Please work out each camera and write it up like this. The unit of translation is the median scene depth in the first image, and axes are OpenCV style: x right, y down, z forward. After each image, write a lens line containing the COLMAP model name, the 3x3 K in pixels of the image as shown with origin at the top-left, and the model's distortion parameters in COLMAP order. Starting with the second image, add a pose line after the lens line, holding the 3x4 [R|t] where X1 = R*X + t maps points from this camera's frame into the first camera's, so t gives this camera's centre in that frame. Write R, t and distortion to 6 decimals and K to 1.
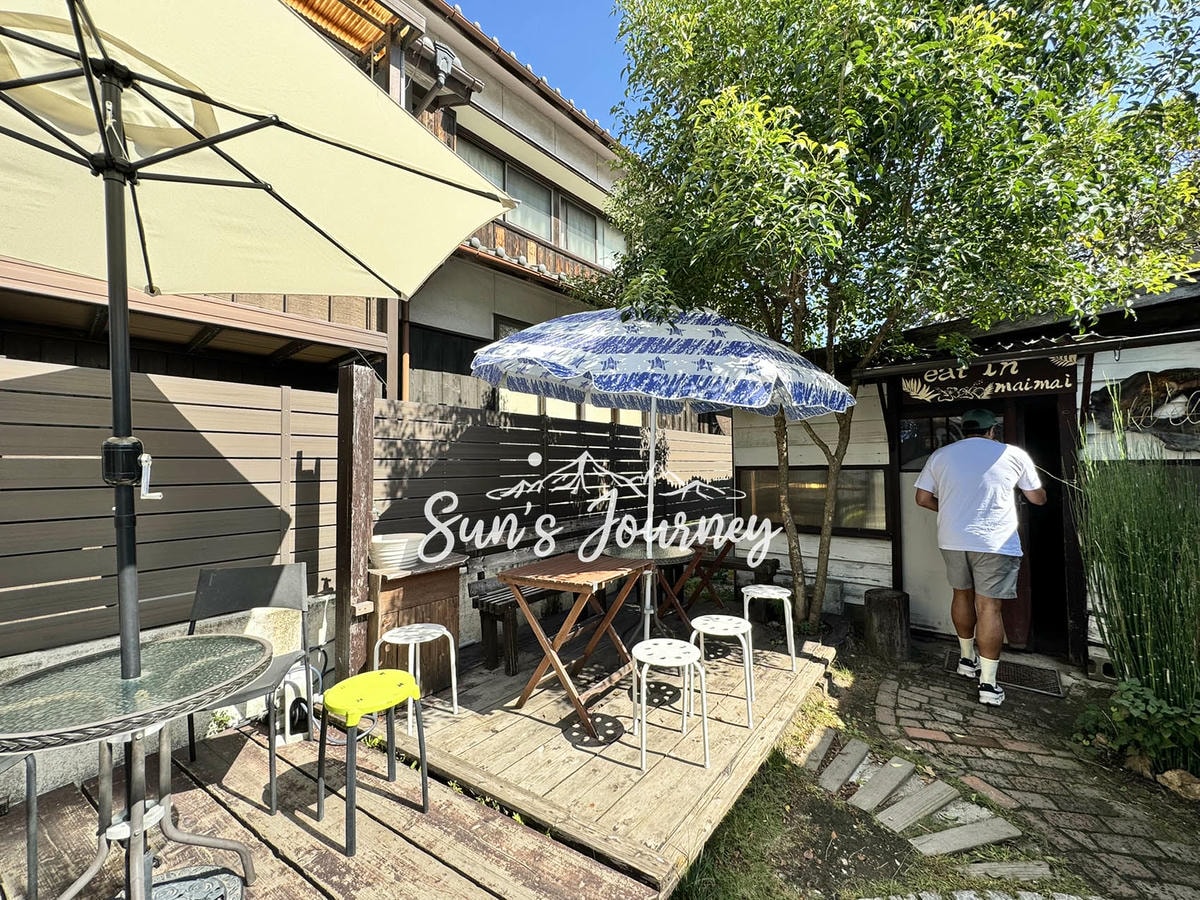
lens RADIAL K [[482.5, 0, 600.1], [0, 482.5, 451.3], [0, 0, 1]] dist [-0.001039, -0.000025]
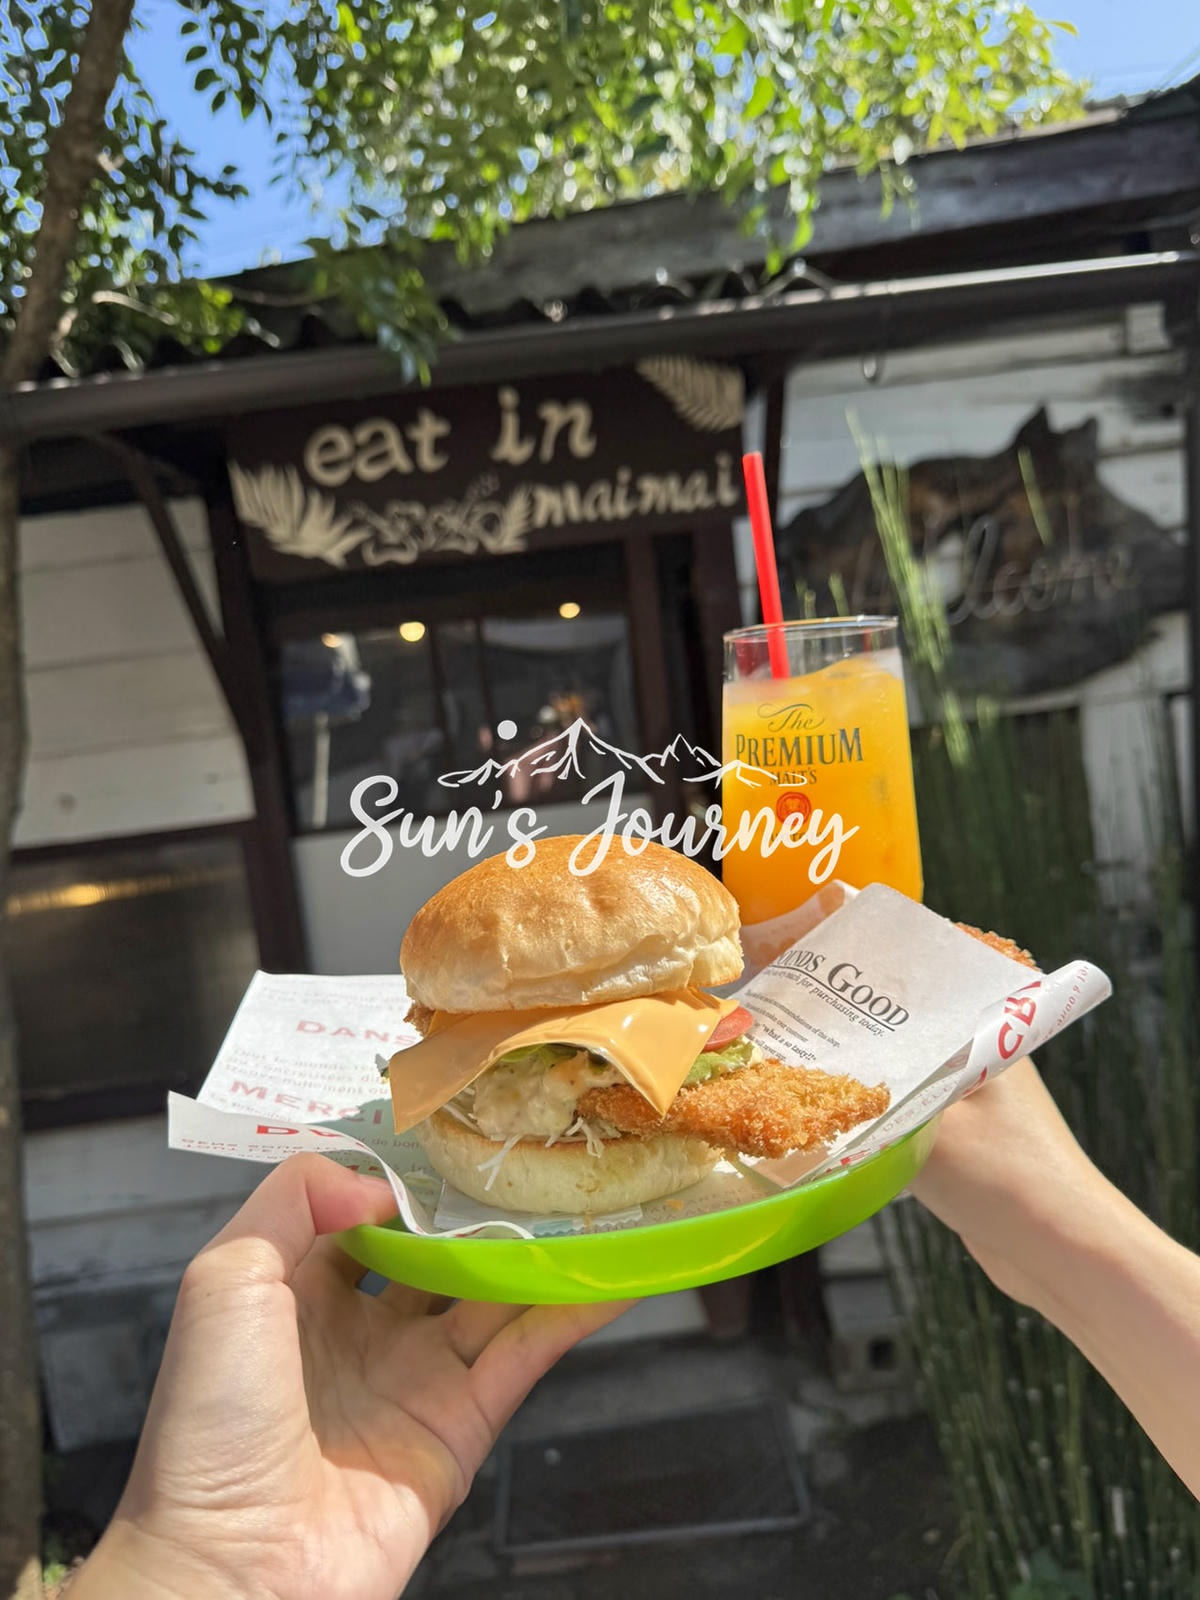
lens RADIAL K [[1122.7, 0, 597.0], [0, 1122.7, 798.6], [0, 0, 1]] dist [0.005935, 0.000534]
pose [[0.746375, -0.132424, 0.652218, 0.413280], [0.096968, 0.991184, 0.090281, -0.021793], [-0.658424, -0.004139, 0.752636, 0.502831]]
